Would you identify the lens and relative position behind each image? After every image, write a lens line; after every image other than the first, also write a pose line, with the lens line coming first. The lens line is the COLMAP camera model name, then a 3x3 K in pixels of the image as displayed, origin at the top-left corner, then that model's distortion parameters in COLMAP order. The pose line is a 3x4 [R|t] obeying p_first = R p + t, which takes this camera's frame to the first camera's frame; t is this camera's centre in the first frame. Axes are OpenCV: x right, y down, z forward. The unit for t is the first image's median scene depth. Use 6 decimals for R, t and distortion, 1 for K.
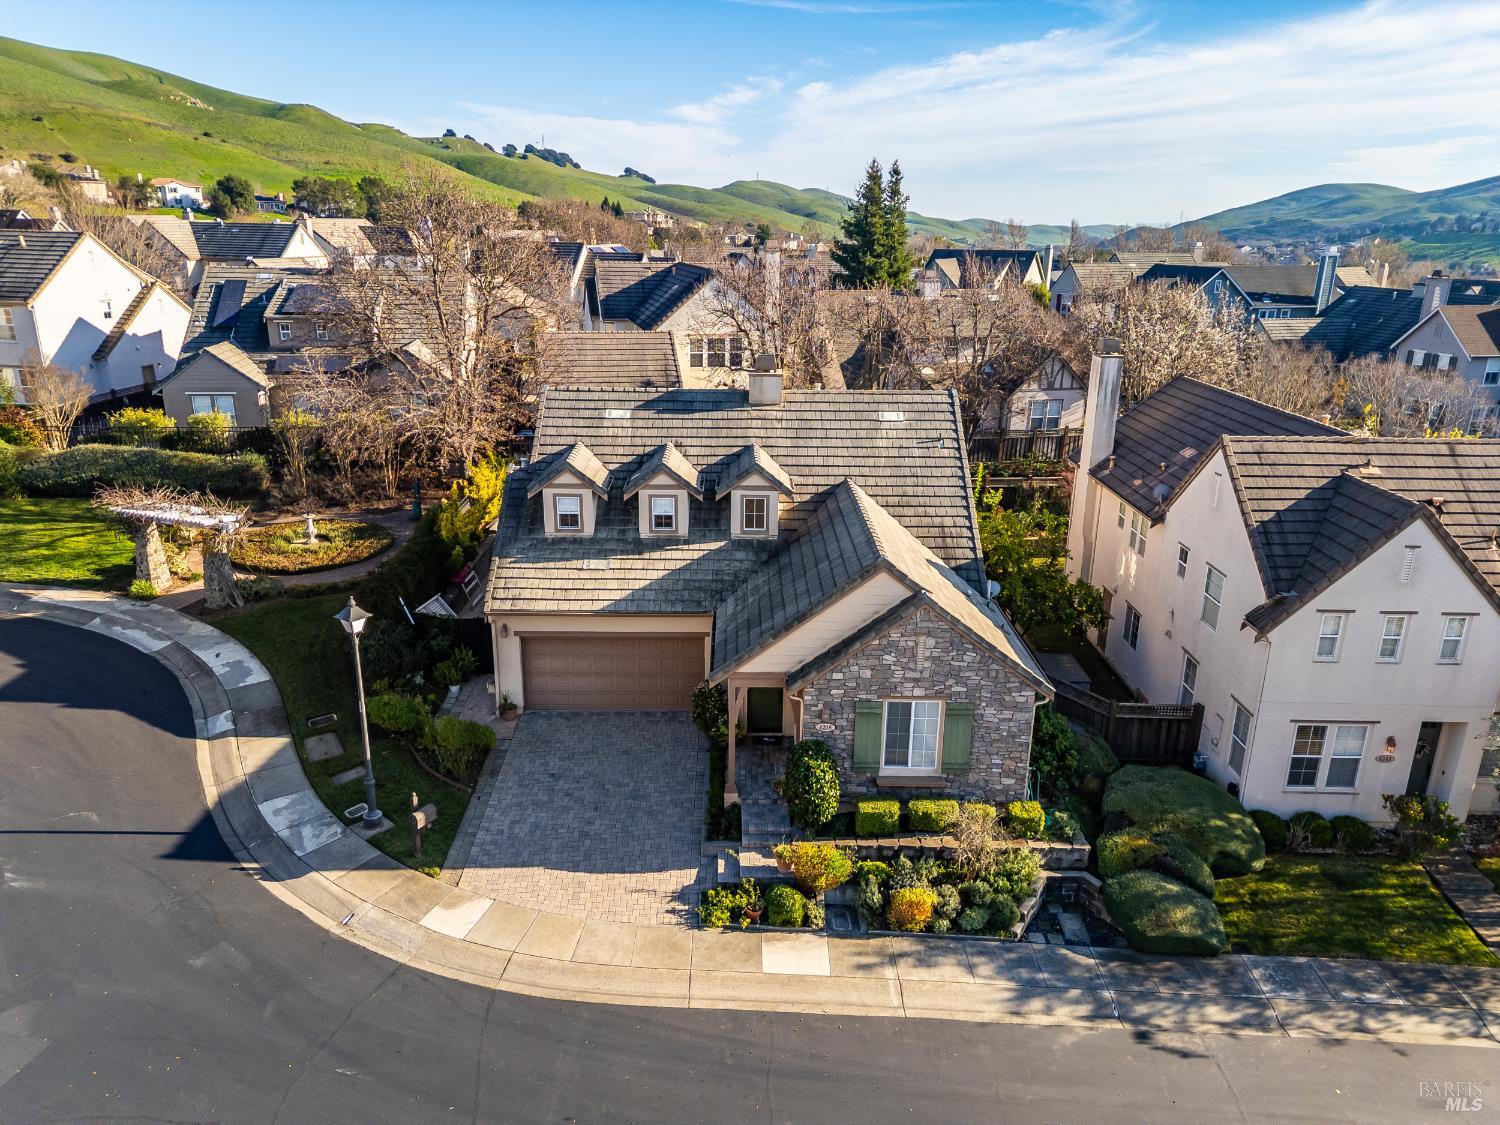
lens RADIAL K [[1045.4, 0, 750.0], [0, 1045.4, 562.5], [0, 0, 1]] dist [0.065630, -0.057076]
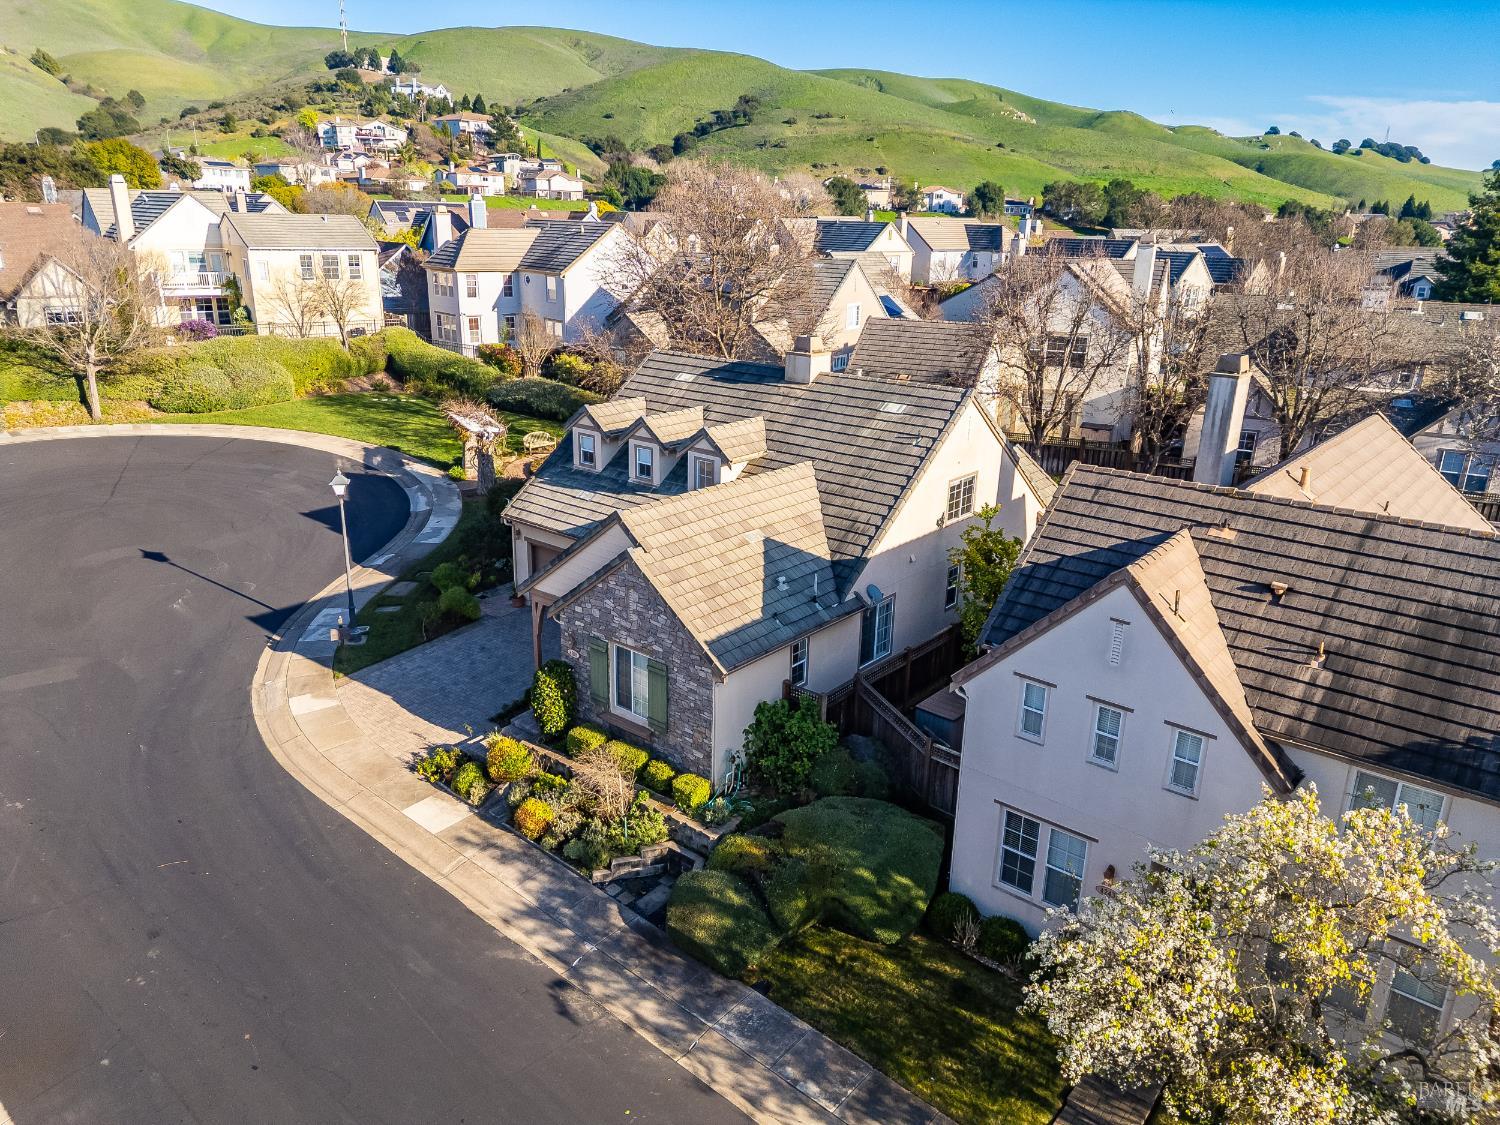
lens RADIAL K [[1045.4, 0, 750.0], [0, 1045.4, 562.5], [0, 0, 1]] dist [0.065630, -0.057076]
pose [[0.765163, 0.206656, -0.609769, 0.726973], [-0.208887, 0.975538, 0.068499, -0.043800], [0.609009, 0.074960, 0.789614, 0.187373]]
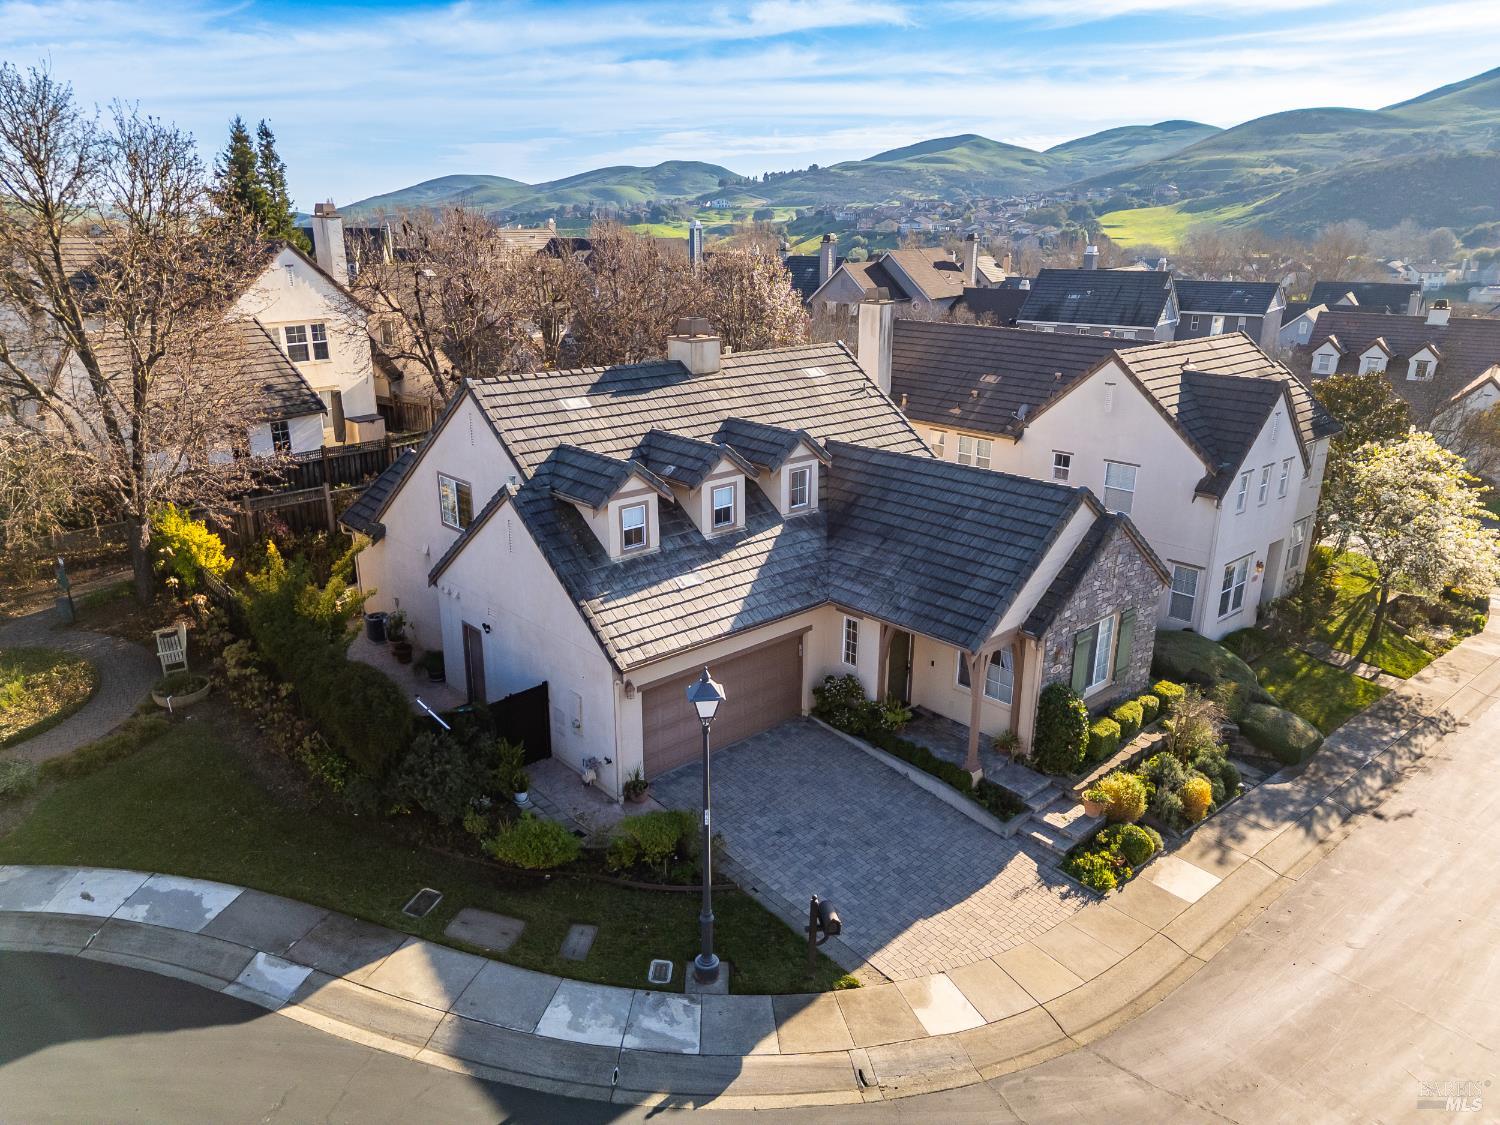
lens RADIAL K [[1045.4, 0, 750.0], [0, 1045.4, 562.5], [0, 0, 1]] dist [0.065630, -0.057076]
pose [[0.742113, -0.216092, 0.634486, -0.624627], [0.208918, 0.974022, 0.087374, -0.072970], [-0.636884, 0.067714, 0.767980, 0.341792]]
